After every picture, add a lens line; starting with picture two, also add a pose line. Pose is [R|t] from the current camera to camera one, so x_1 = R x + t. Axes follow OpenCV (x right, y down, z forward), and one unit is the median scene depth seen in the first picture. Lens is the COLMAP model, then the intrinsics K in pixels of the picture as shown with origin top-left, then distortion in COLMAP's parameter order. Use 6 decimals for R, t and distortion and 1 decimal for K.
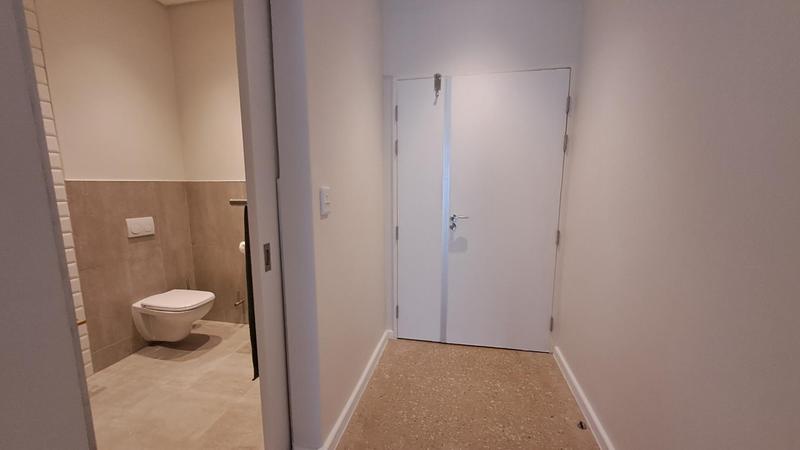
lens RADIAL K [[318.1, 0, 396.3], [0, 318.1, 229.9], [0, 0, 1]] dist [-0.000432, 0.000956]
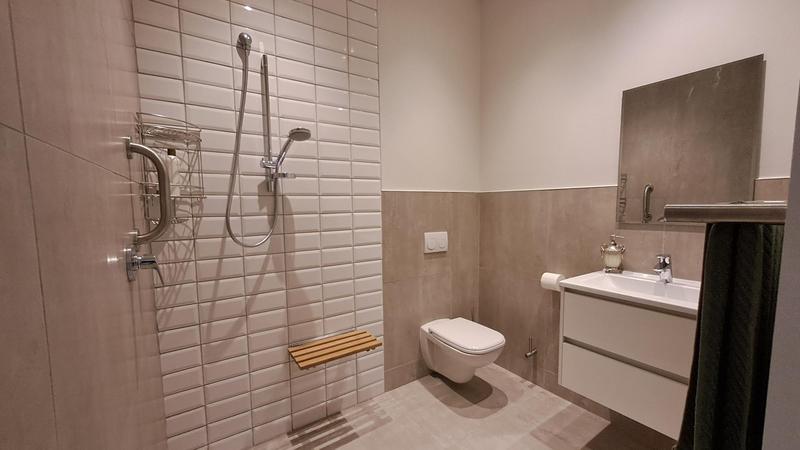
lens RADIAL K [[318.1, 0, 399.2], [0, 318.1, 230.3], [0, 0, 1]] dist [-0.000432, 0.000956]
pose [[0.721716, 0.054049, -0.690075, -0.257611], [-0.093267, 0.995449, -0.019577, -0.015604], [0.685876, 0.078491, 0.723473, 0.273470]]
